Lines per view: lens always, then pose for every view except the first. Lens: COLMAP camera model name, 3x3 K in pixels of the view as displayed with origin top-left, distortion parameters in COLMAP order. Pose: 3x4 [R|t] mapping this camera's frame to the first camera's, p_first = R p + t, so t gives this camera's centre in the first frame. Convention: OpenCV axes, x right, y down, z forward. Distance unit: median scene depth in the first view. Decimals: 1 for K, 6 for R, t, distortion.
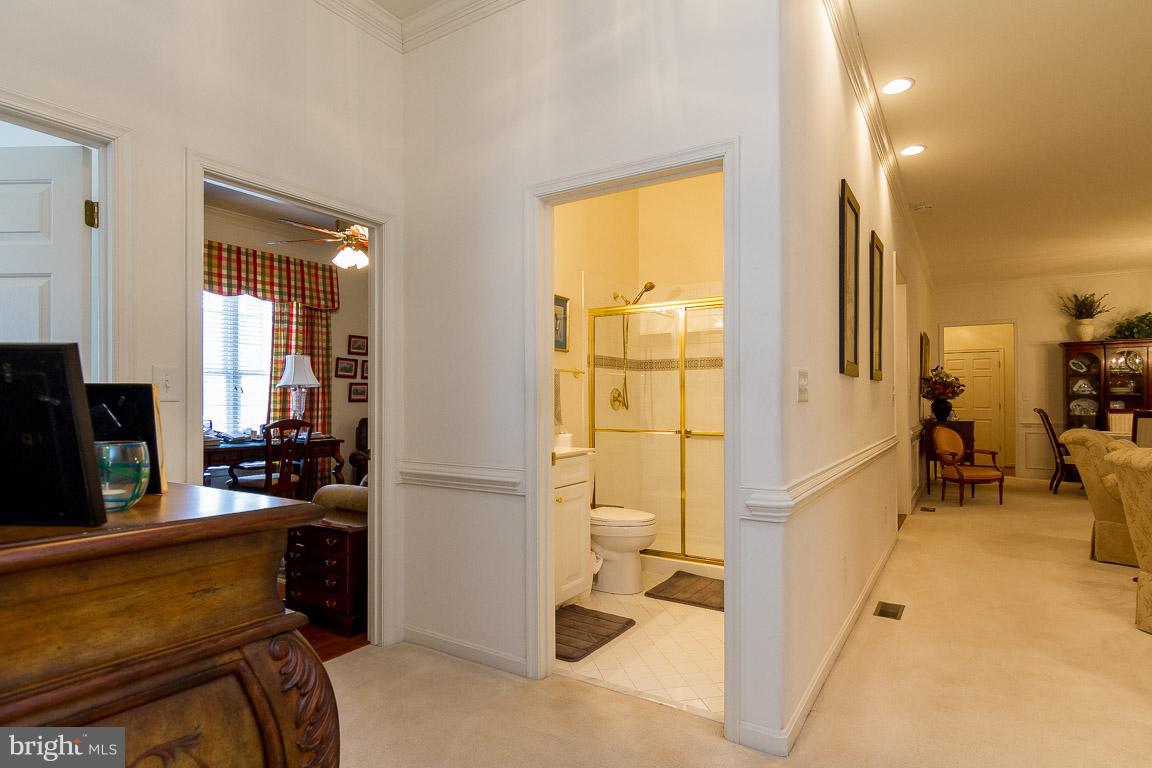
lens RADIAL K [[604.0, 0, 587.3], [0, 604.0, 399.6], [0, 0, 1]] dist [0.001564, 0.000072]
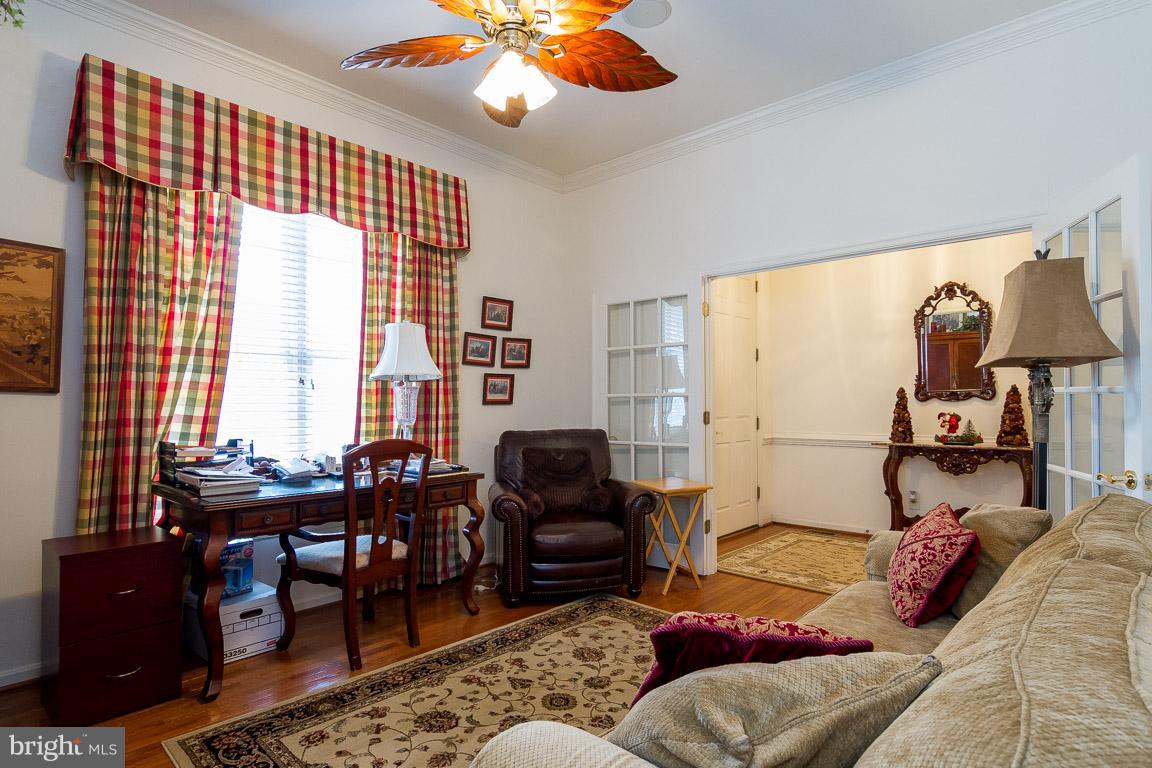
lens RADIAL K [[604.0, 0, 587.3], [0, 604.0, 399.6], [0, 0, 1]] dist [0.001564, 0.000072]
pose [[0.987175, -0.003489, -0.159601, -0.209981], [0.003351, 0.999994, -0.001132, -0.000258], [0.159604, 0.000583, 0.987181, 0.447067]]
